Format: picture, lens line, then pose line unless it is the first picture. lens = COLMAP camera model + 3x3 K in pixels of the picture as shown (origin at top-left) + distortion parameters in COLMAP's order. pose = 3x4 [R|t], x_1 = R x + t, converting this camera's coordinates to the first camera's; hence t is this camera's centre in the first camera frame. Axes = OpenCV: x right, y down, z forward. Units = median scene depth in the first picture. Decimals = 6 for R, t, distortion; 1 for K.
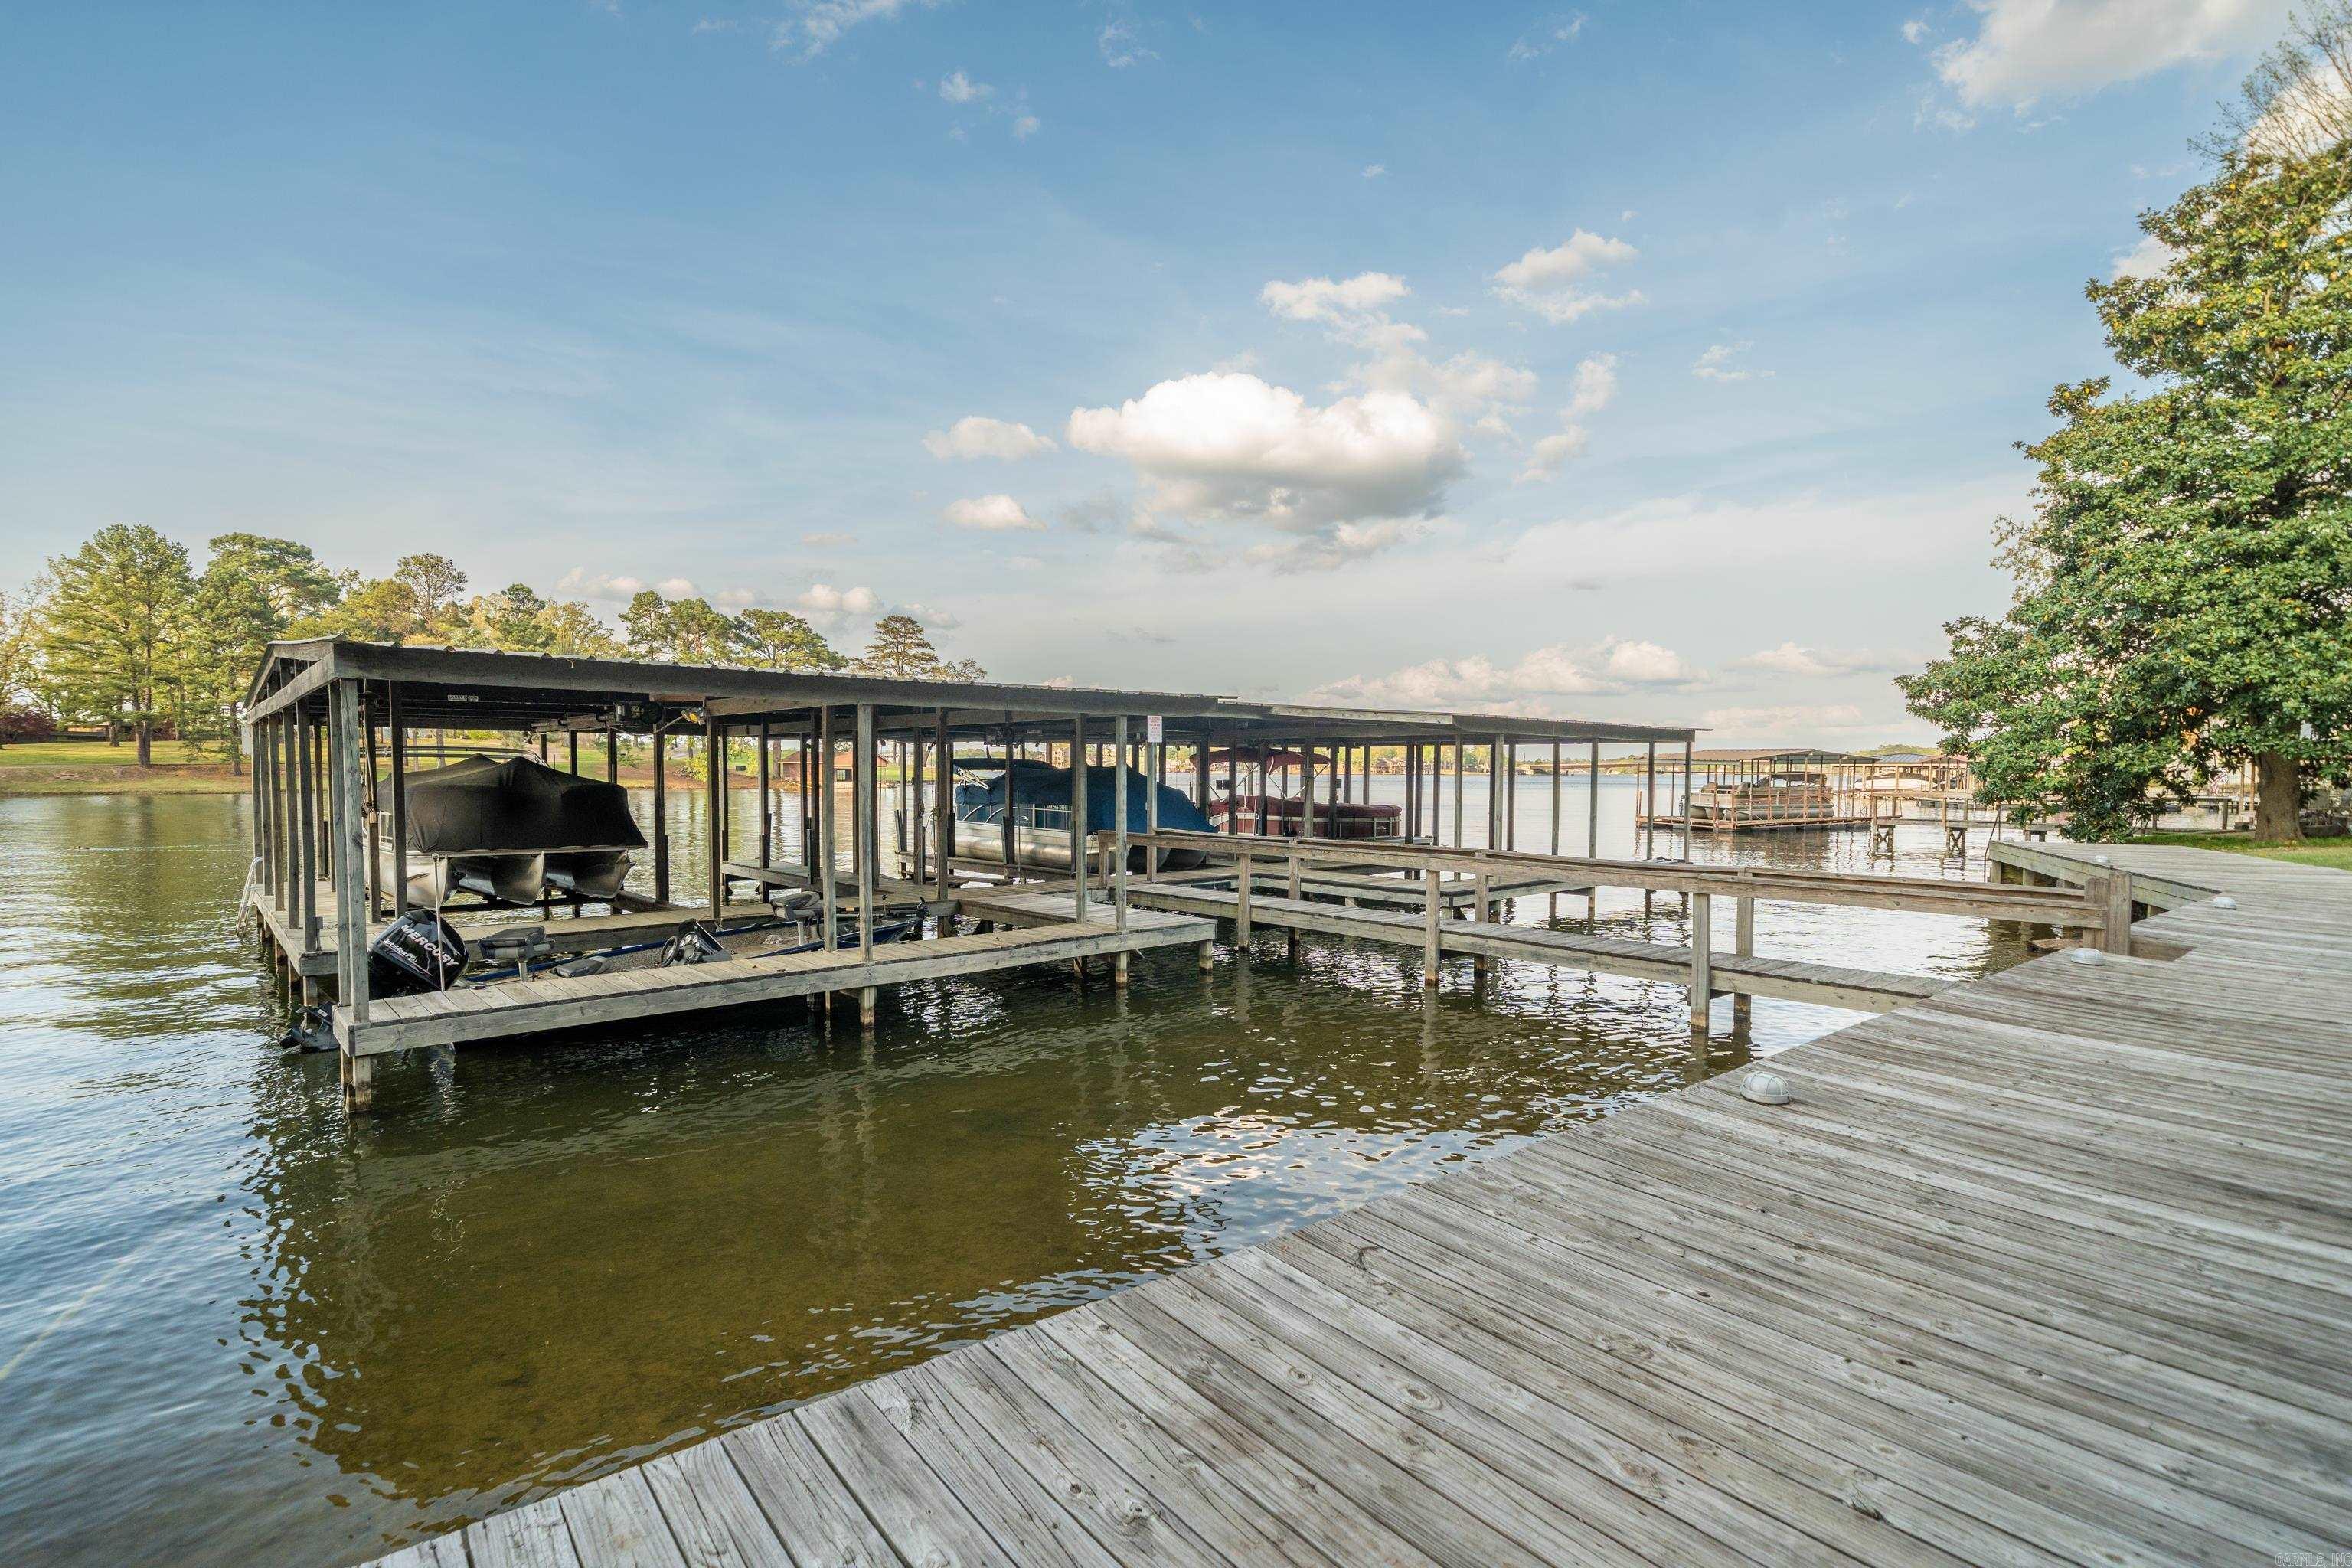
lens RADIAL K [[1093.6, 0, 1180.0], [0, 1093.6, 826.3], [0, 0, 1]] dist [0.002517, 0.000603]
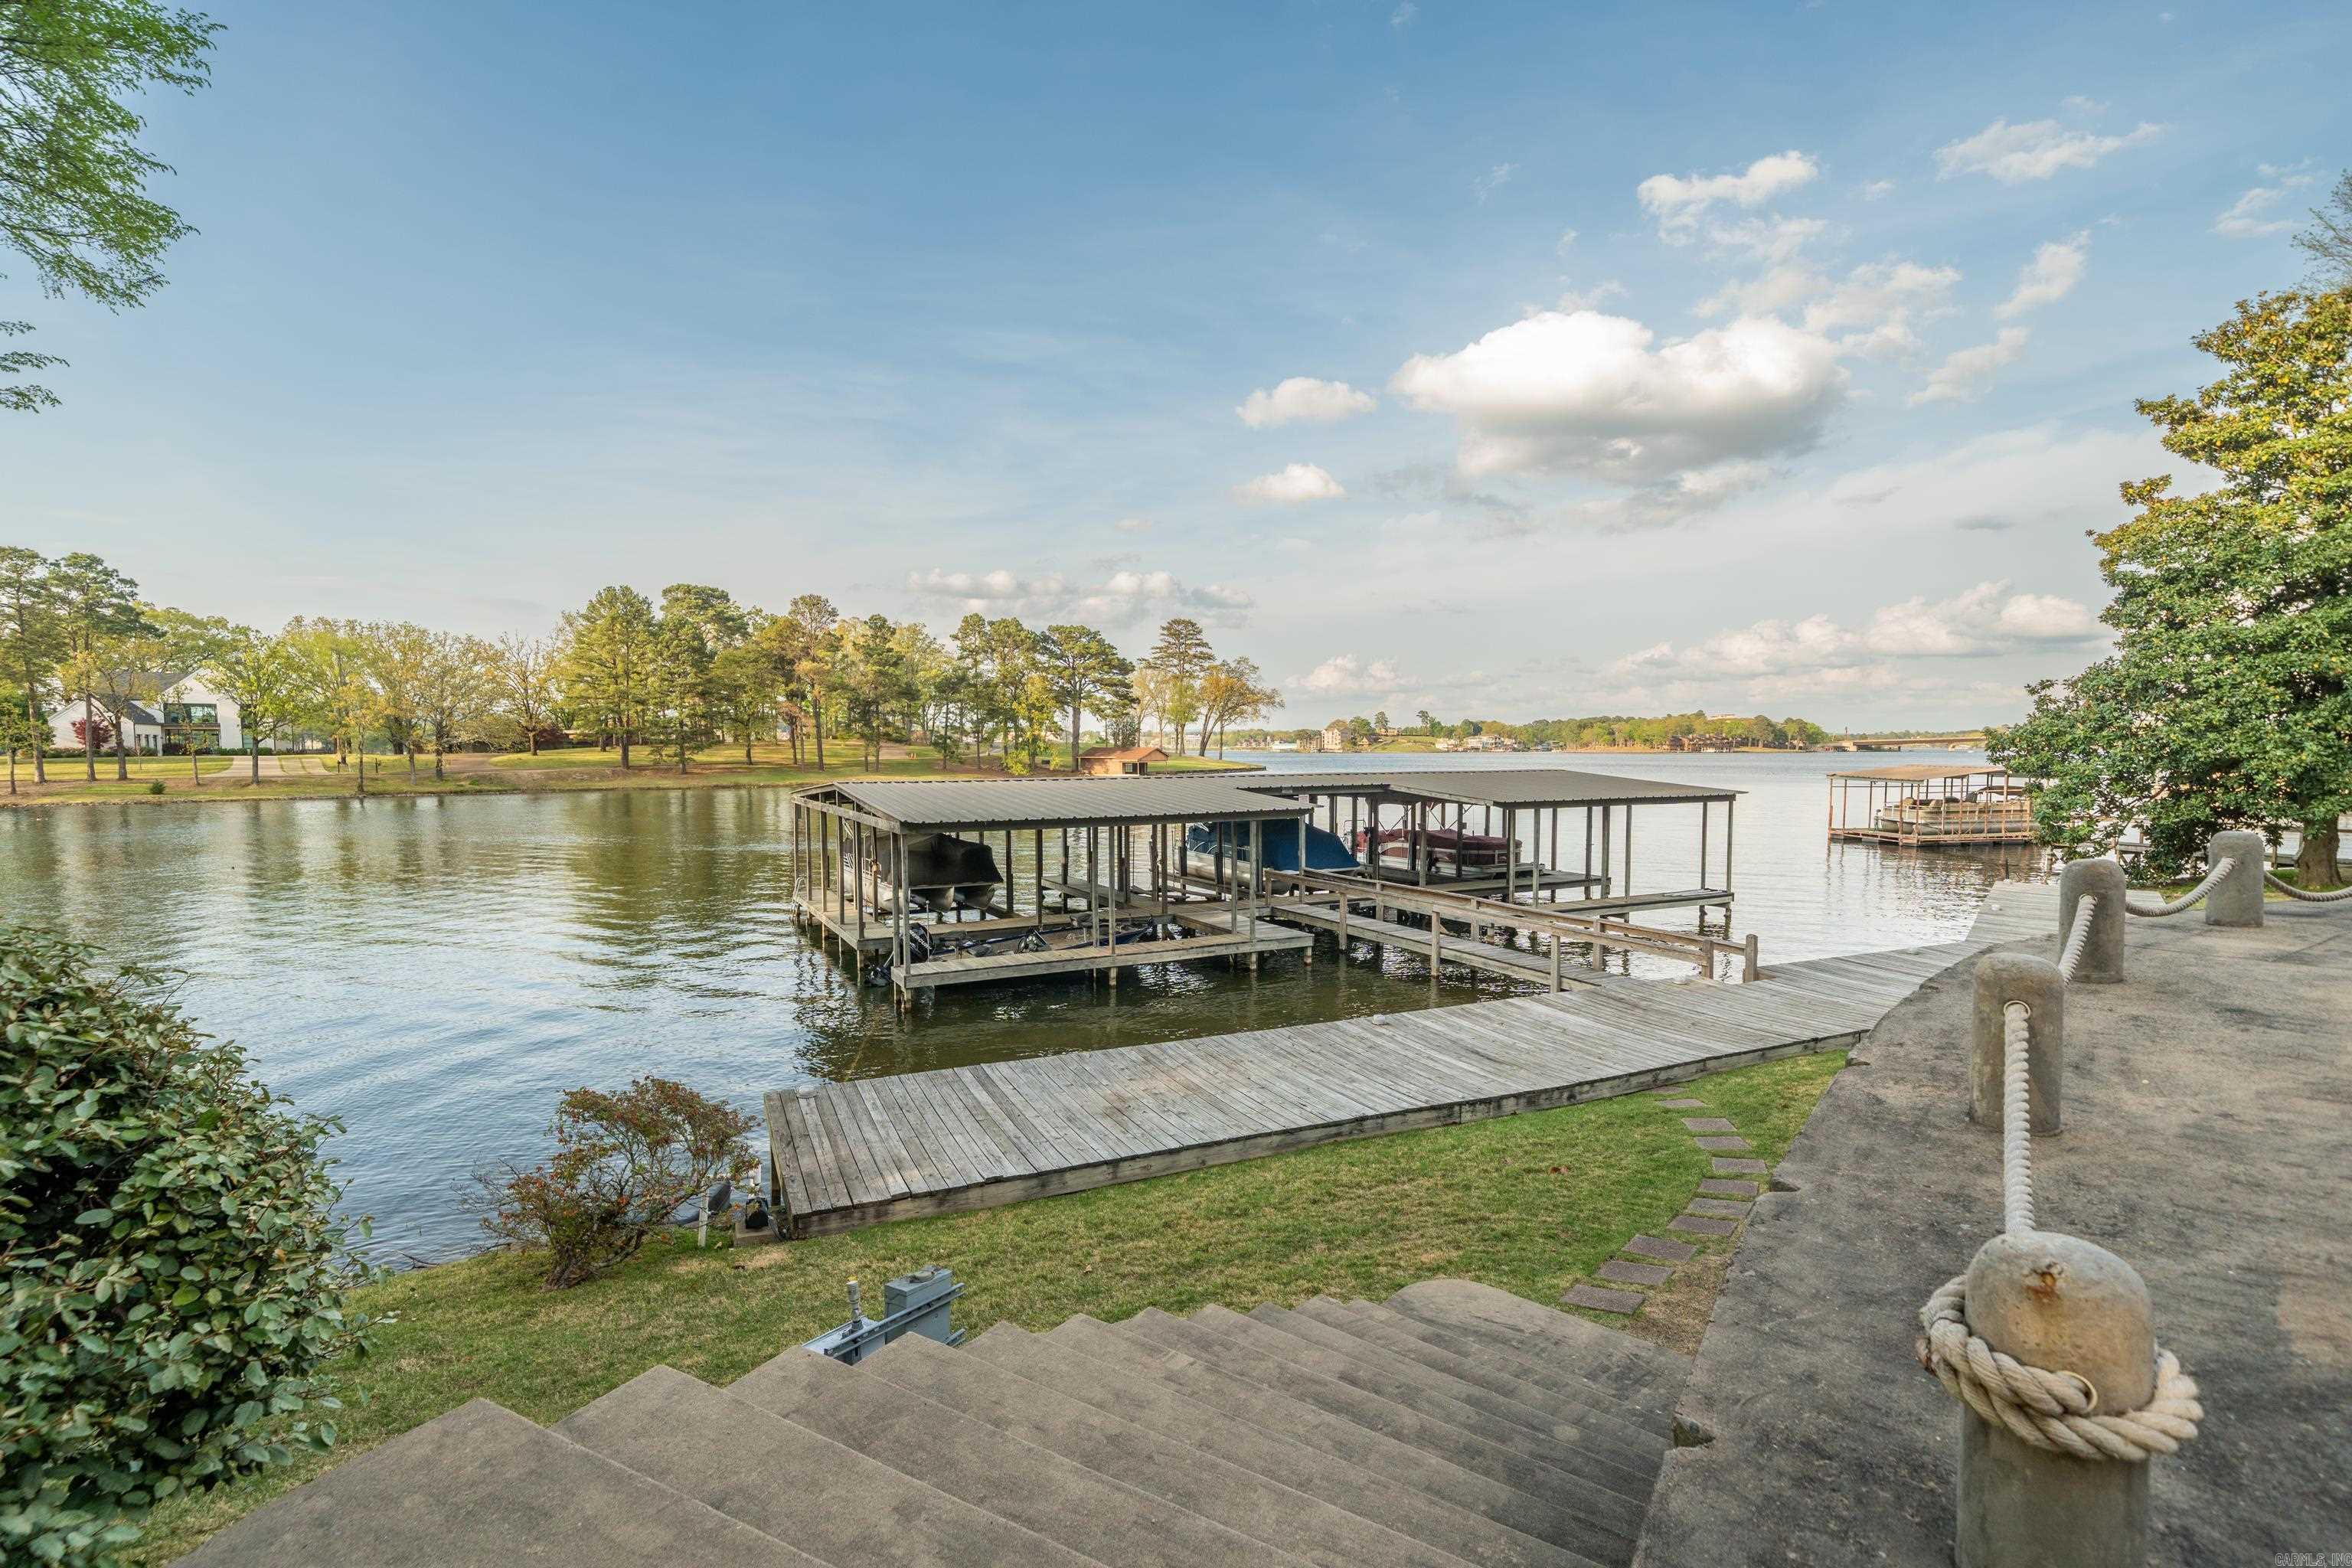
lens RADIAL K [[1093.6, 0, 1180.0], [0, 1093.6, 826.3], [0, 0, 1]] dist [0.002517, 0.000603]
pose [[0.966731, 0.009742, -0.255611, 0.142479], [-0.003600, 0.999694, 0.024488, -0.066735], [0.255771, -0.022753, 0.966470, -0.373987]]
